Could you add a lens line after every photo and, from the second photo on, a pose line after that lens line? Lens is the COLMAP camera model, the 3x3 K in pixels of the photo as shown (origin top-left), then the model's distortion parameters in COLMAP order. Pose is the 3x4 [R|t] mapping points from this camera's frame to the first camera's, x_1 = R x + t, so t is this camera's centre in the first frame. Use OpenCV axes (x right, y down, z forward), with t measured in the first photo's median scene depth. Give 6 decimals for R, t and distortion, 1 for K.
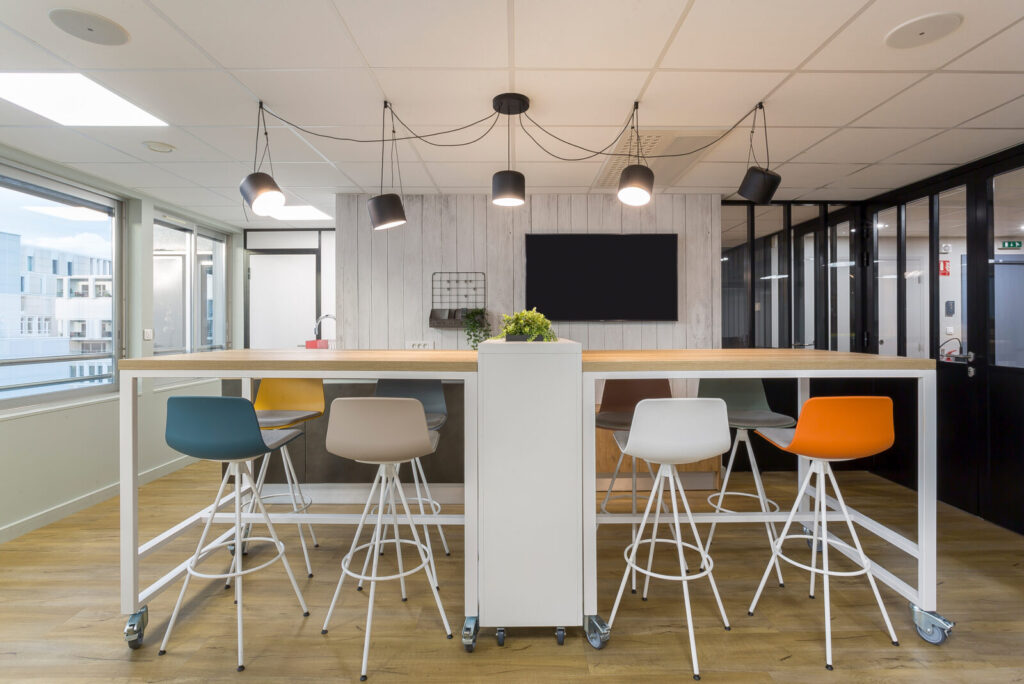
lens RADIAL K [[501.3, 0, 512.3], [0, 501.3, 324.6], [0, 0, 1]] dist [-0.000992, 0.000150]
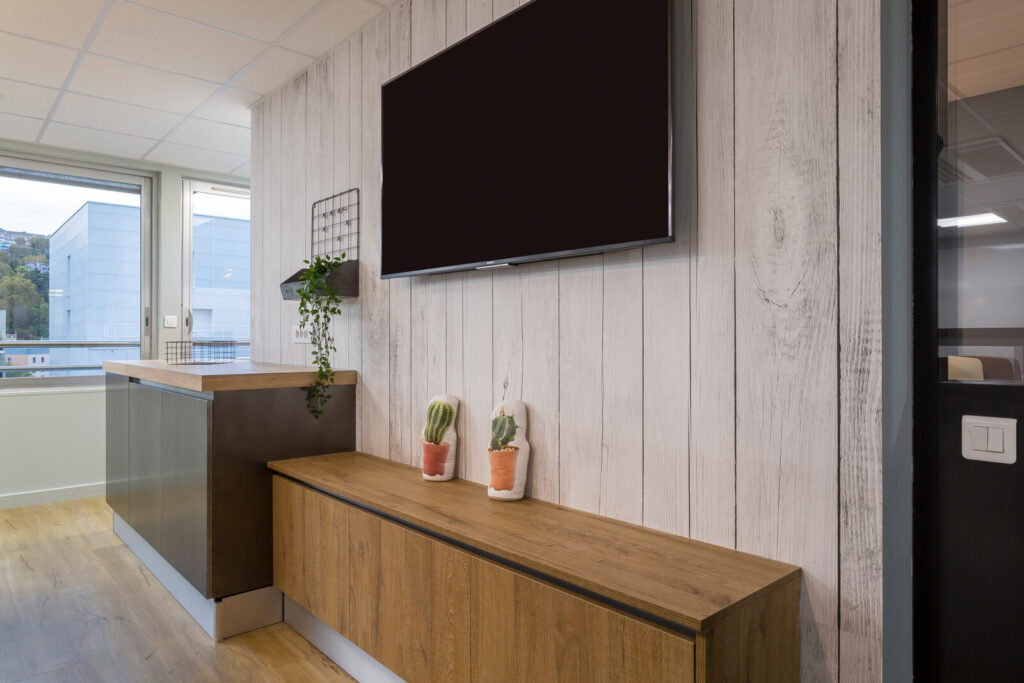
lens RADIAL K [[635.3, 0, 530.4], [0, 635.3, 338.2], [0, 0, 1]] dist [-0.001176, -0.001550]
pose [[0.663195, 0.003605, -0.748438, 0.534561], [-0.002289, 0.999993, 0.002789, 0.044142], [0.748443, -0.000136, 0.663199, 0.709870]]
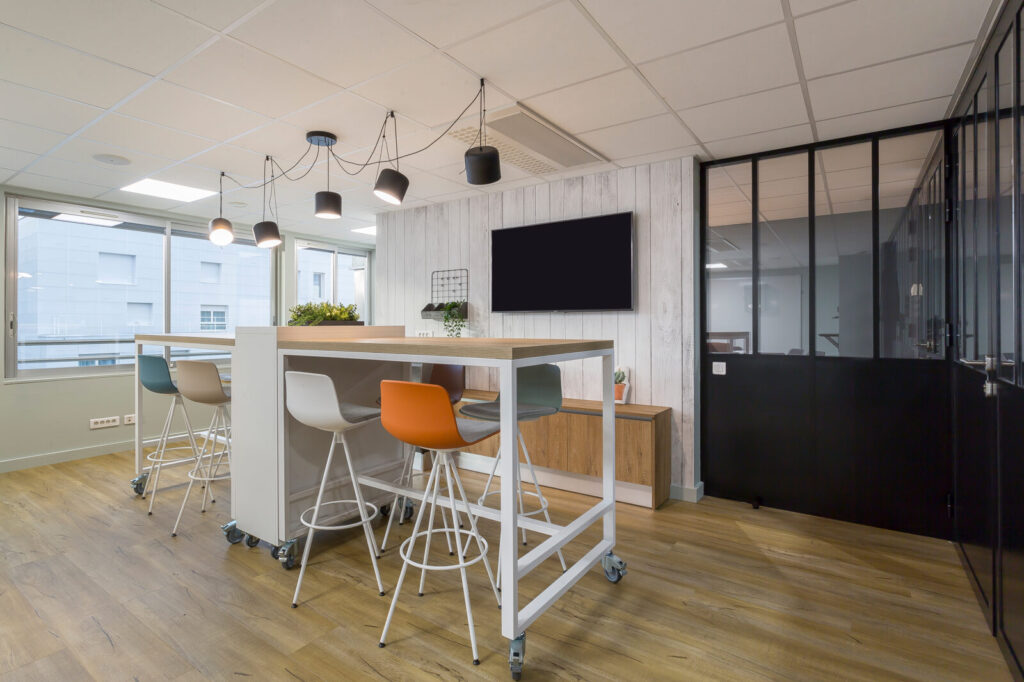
lens RADIAL K [[501.3, 0, 512.3], [0, 501.3, 323.6], [0, 0, 1]] dist [-0.000992, 0.000150]
pose [[0.815262, 0.001150, -0.579091, 0.663027], [-0.001318, 0.999999, 0.000131, 0.015422], [0.579091, 0.000656, 0.815263, 0.161611]]
